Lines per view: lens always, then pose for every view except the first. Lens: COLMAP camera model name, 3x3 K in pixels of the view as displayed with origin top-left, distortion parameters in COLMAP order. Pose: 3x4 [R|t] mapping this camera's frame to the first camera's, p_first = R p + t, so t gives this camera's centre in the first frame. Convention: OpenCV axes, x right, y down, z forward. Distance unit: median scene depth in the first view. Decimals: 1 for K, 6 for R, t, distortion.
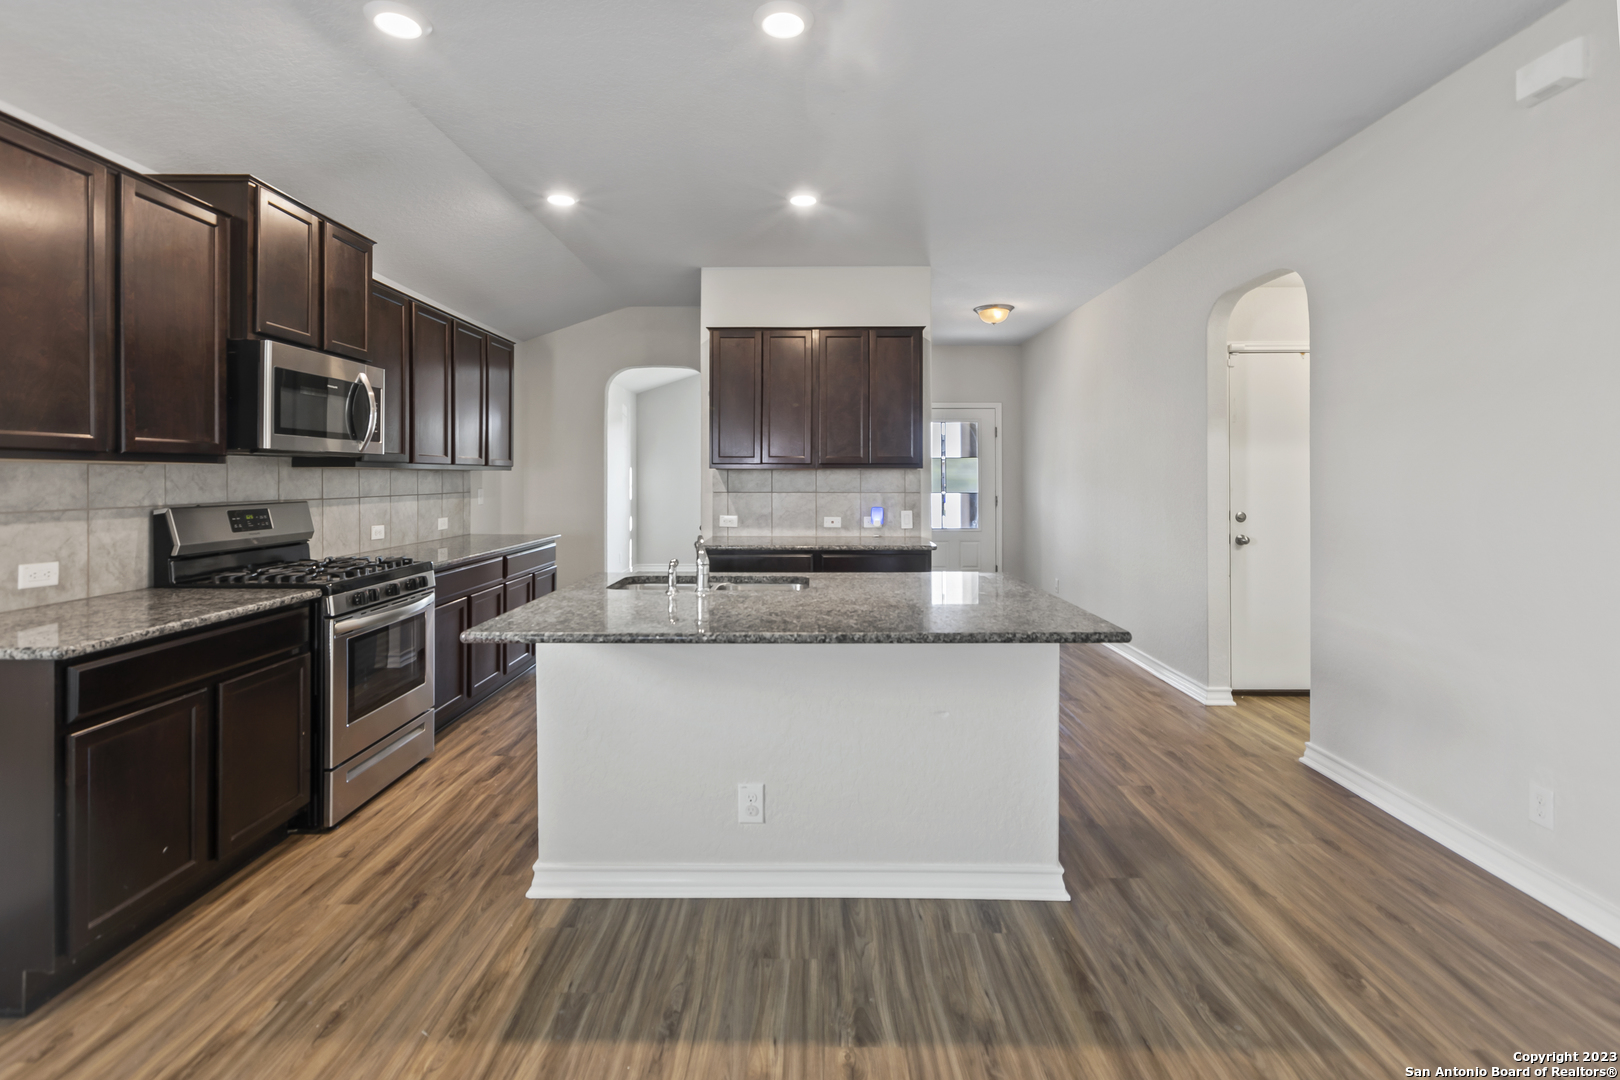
lens RADIAL K [[750.8, 0, 811.6], [0, 750.8, 476.8], [0, 0, 1]] dist [0.000128, 0.000158]
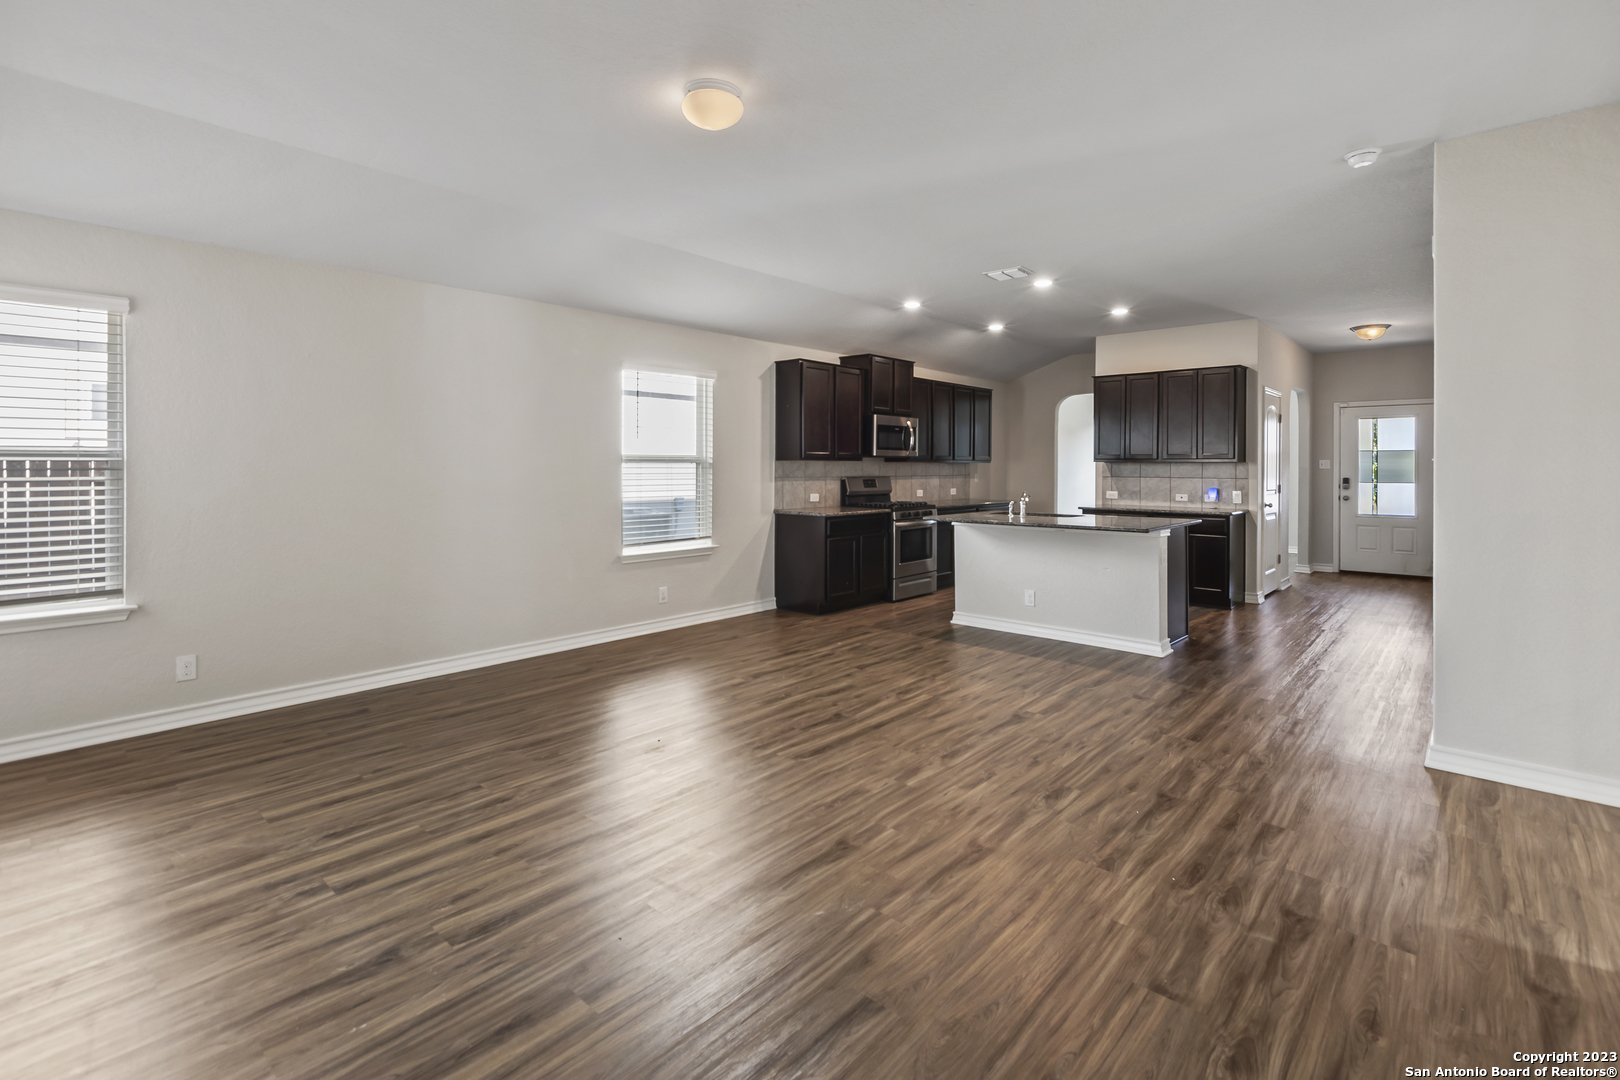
lens RADIAL K [[750.8, 0, 811.6], [0, 750.8, 476.8], [0, 0, 1]] dist [0.000128, 0.000158]
pose [[0.746751, 0.012333, -0.664989, 0.704286], [-0.003741, 0.999890, 0.014343, 0.000576], [0.665093, -0.008223, 0.746715, -0.911065]]
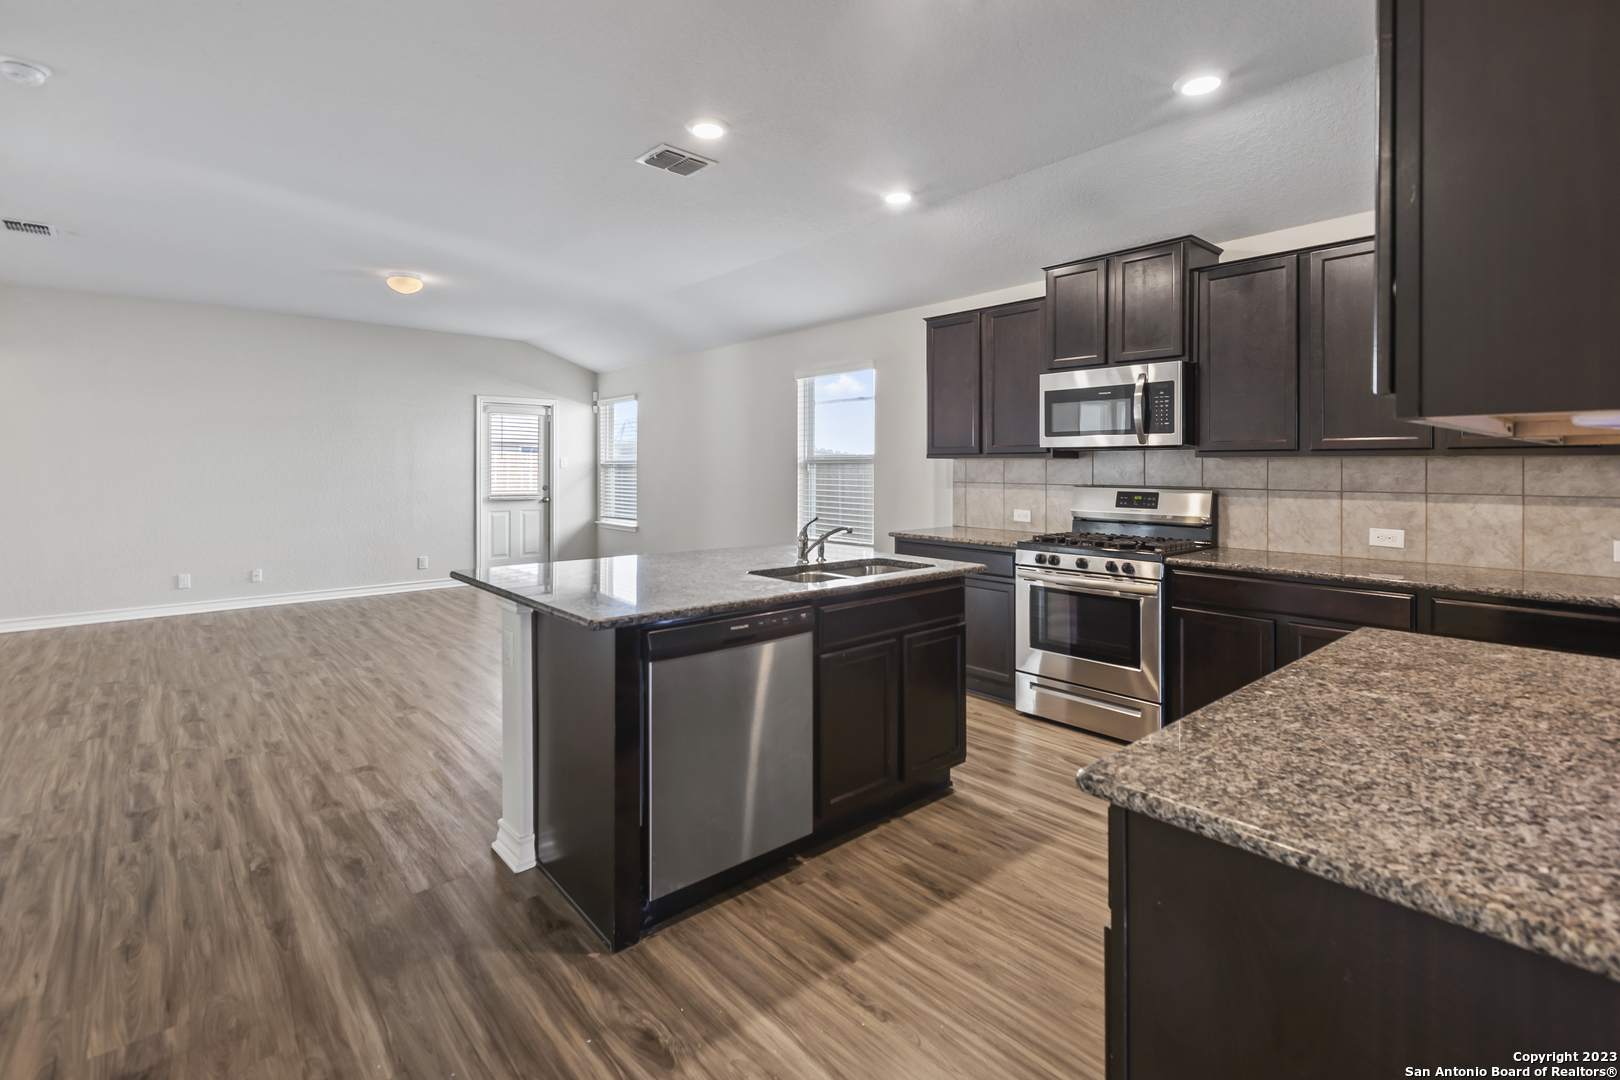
lens RADIAL K [[760.9, 0, 803.3], [0, 760.9, 463.2], [0, 0, 1]] dist [0.003782, -0.000226]
pose [[-0.756723, -0.003469, -0.653726, 0.495417], [-0.002598, 0.999994, -0.002299, -0.001165], [0.653730, -0.000042, -0.756727, 1.463071]]
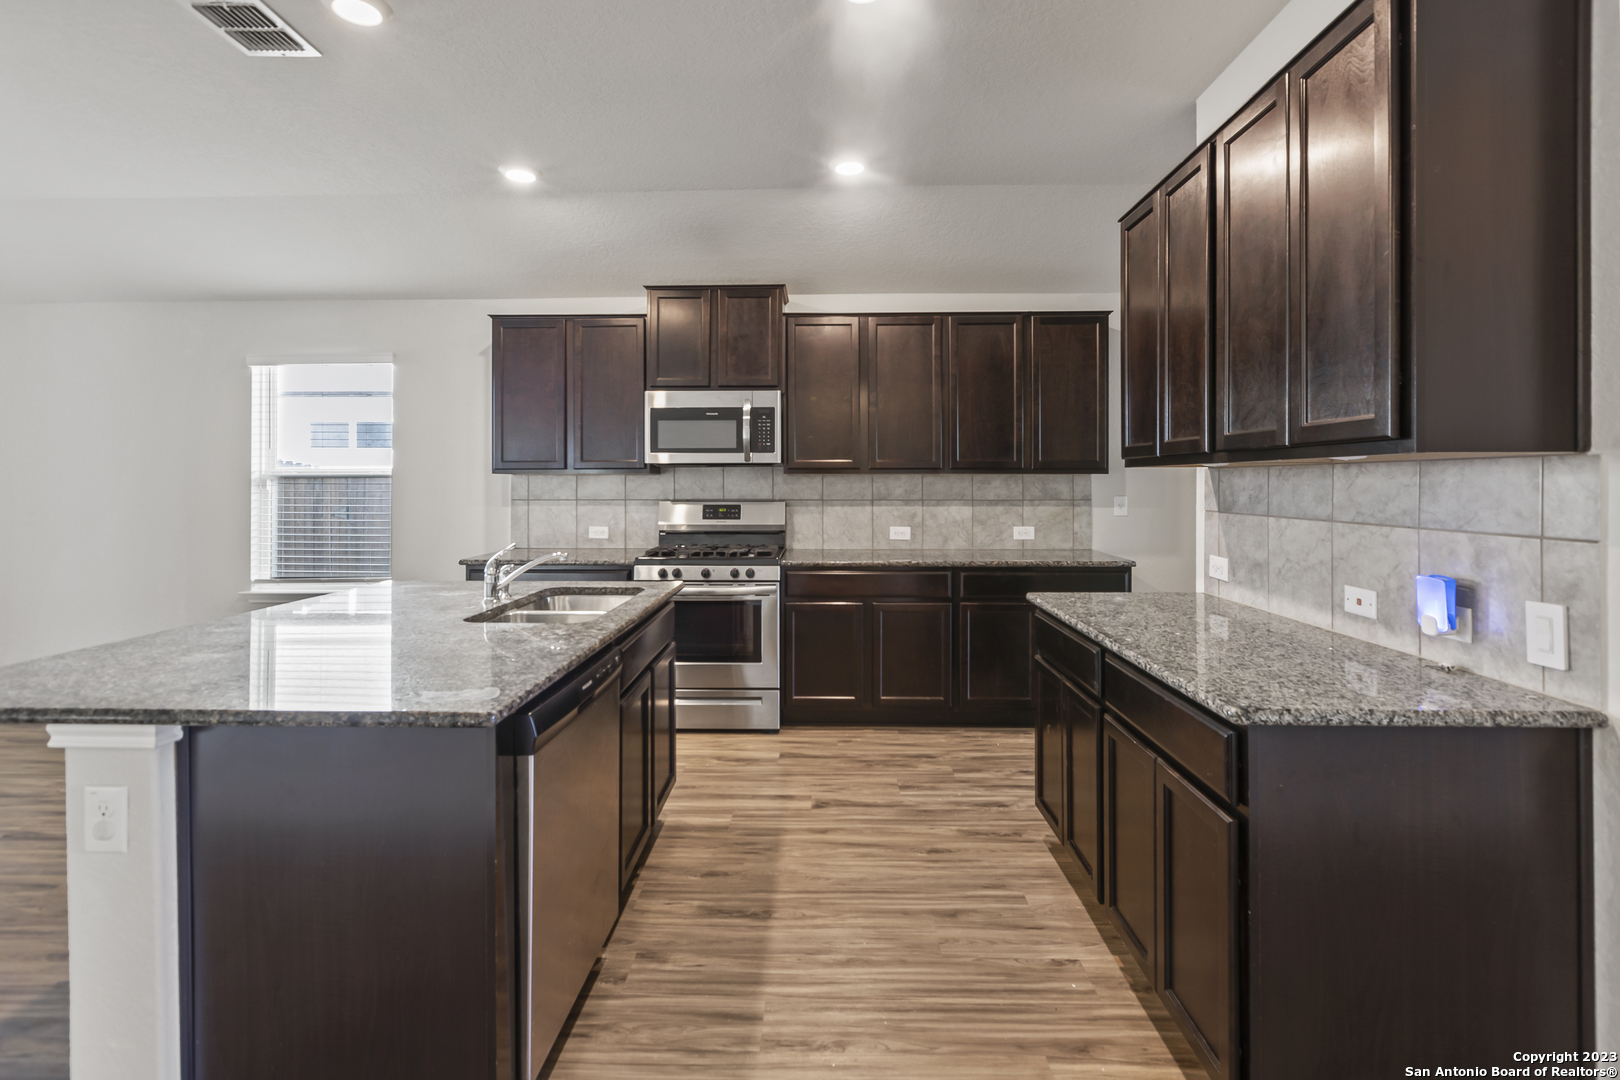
lens RADIAL K [[750.8, 0, 811.6], [0, 750.8, 476.8], [0, 0, 1]] dist [0.000128, 0.000158]
pose [[-0.025406, -0.006753, -0.999654, 0.616629], [0.000071, 0.999977, -0.006757, -0.000076], [0.999677, -0.000242, -0.025405, 1.092304]]
